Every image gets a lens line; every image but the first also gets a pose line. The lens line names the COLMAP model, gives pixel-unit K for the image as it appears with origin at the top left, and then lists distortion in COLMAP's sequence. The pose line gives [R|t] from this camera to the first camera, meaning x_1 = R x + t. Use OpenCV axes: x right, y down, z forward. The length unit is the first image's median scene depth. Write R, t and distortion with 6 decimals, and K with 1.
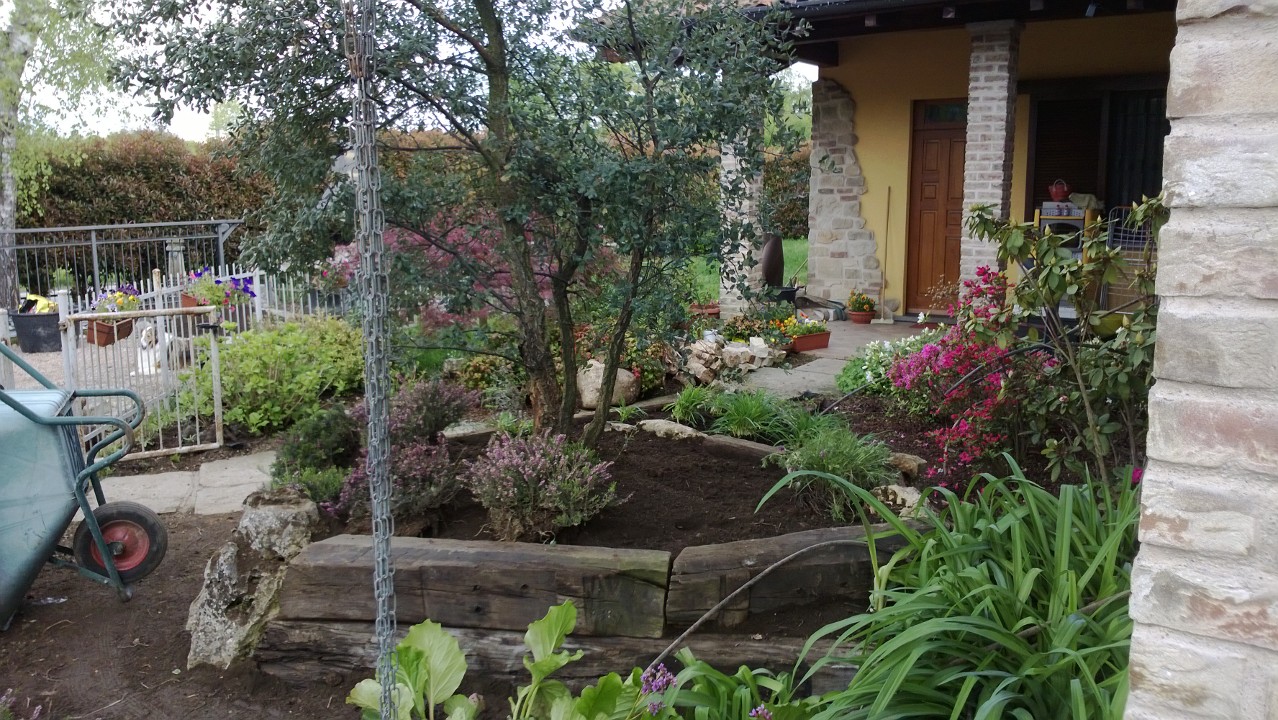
lens RADIAL K [[989.7, 0, 639.0], [0, 989.7, 360.0], [0, 0, 1]] dist [0.056872, -0.216138]
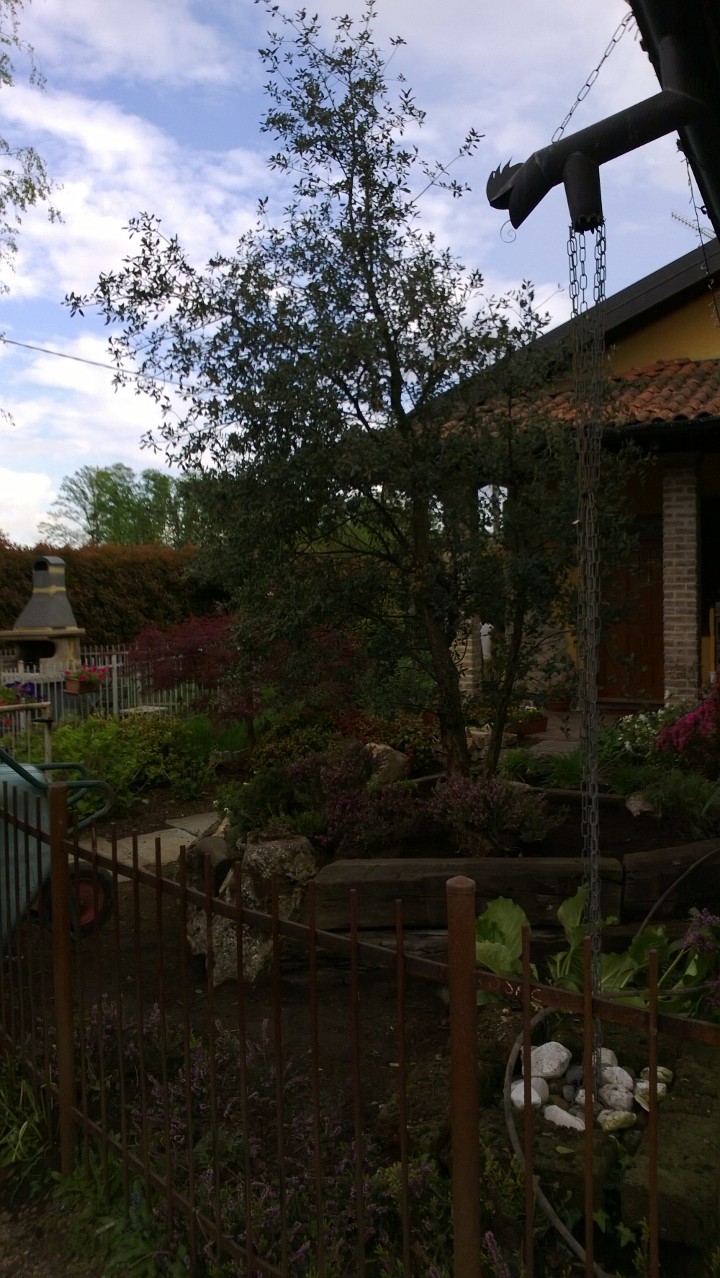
lens RADIAL K [[964.8, 0, 384.1], [0, 964.8, 637.5], [0, 0, 1]] dist [0.101897, -0.189380]
pose [[0.990892, -0.020511, 0.133084, -0.403645], [0.038693, 0.990020, -0.135513, 0.069554], [-0.128976, 0.139429, 0.981797, -0.213372]]
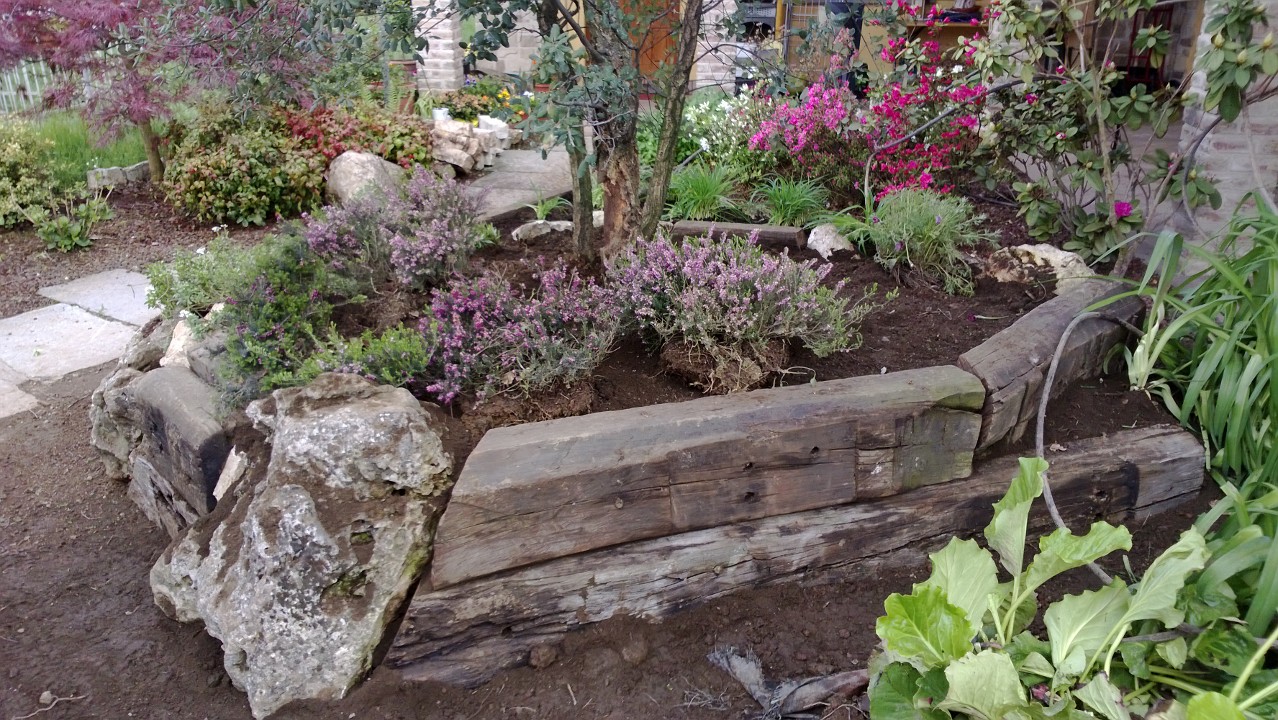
lens RADIAL K [[964.8, 0, 635.4], [0, 964.8, 341.3], [0, 0, 1]] dist [0.101897, -0.189380]
pose [[0.885674, -0.162713, 0.434863, -0.474550], [0.076600, 0.974956, 0.208790, 0.005620], [-0.457945, -0.151609, 0.875957, 0.453053]]
